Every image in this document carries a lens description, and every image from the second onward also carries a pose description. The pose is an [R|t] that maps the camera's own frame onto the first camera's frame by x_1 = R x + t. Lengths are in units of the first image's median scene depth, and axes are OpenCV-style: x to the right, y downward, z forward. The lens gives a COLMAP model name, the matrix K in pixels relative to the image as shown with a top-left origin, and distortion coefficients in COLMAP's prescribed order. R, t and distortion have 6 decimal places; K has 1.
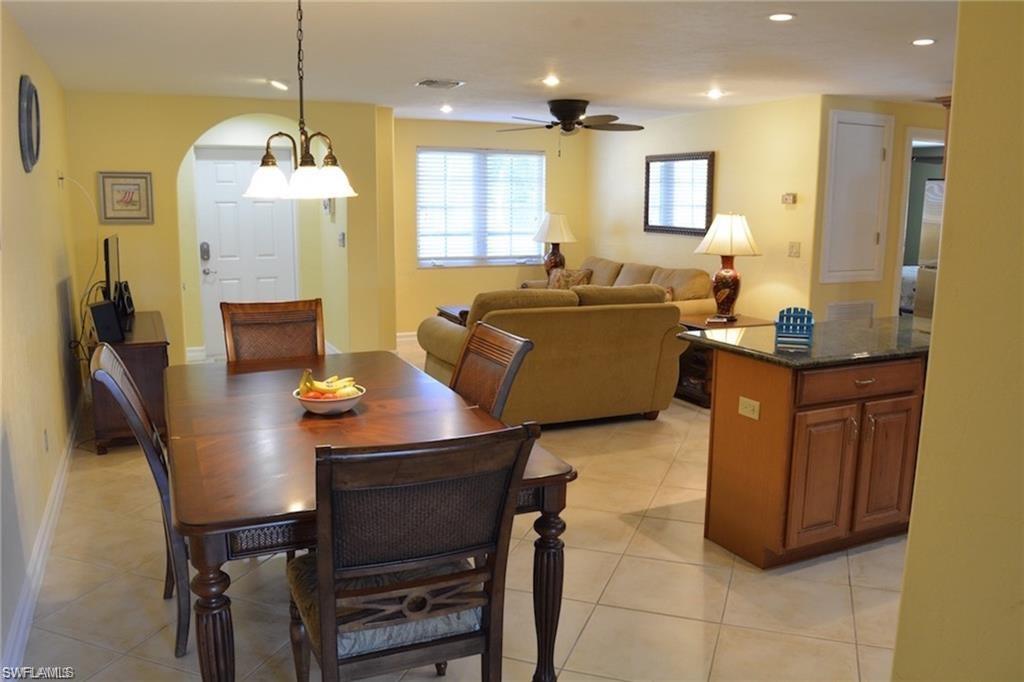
lens RADIAL K [[808.2, 0, 512.0], [0, 808.2, 341.0], [0, 0, 1]] dist [-0.084092, 0.002033]
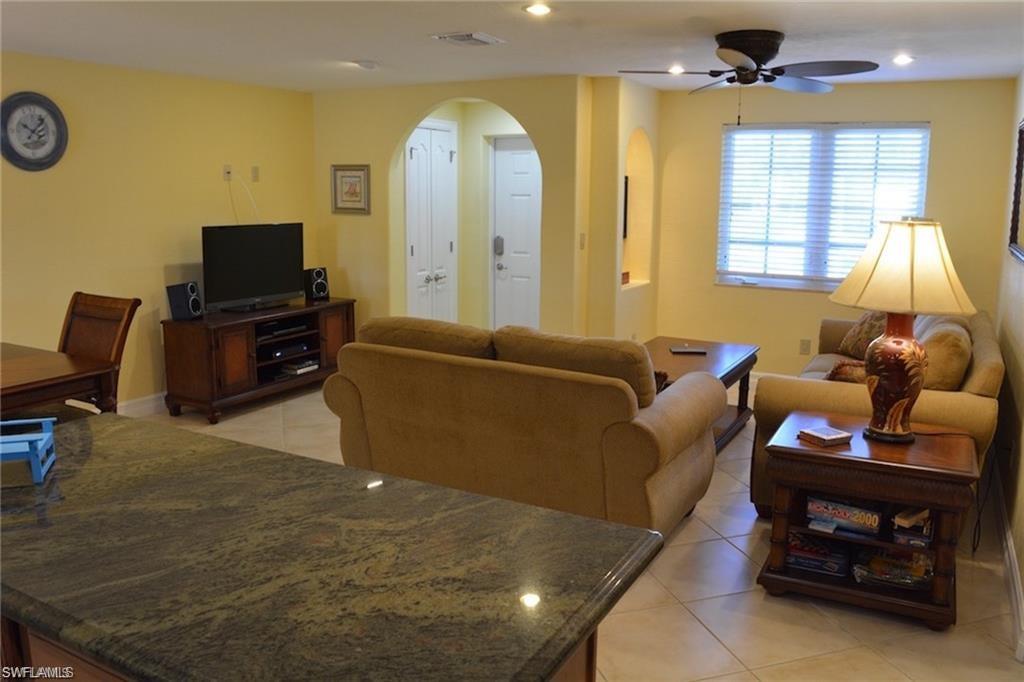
lens RADIAL K [[784.3, 0, 512.0], [0, 784.3, 341.0], [0, 0, 1]] dist [-0.103082, 0.000840]
pose [[0.609694, 0.145944, -0.779085, 0.375533], [-0.138516, 0.987396, 0.076568, -0.072918], [0.780440, 0.061232, 0.622225, 0.428154]]
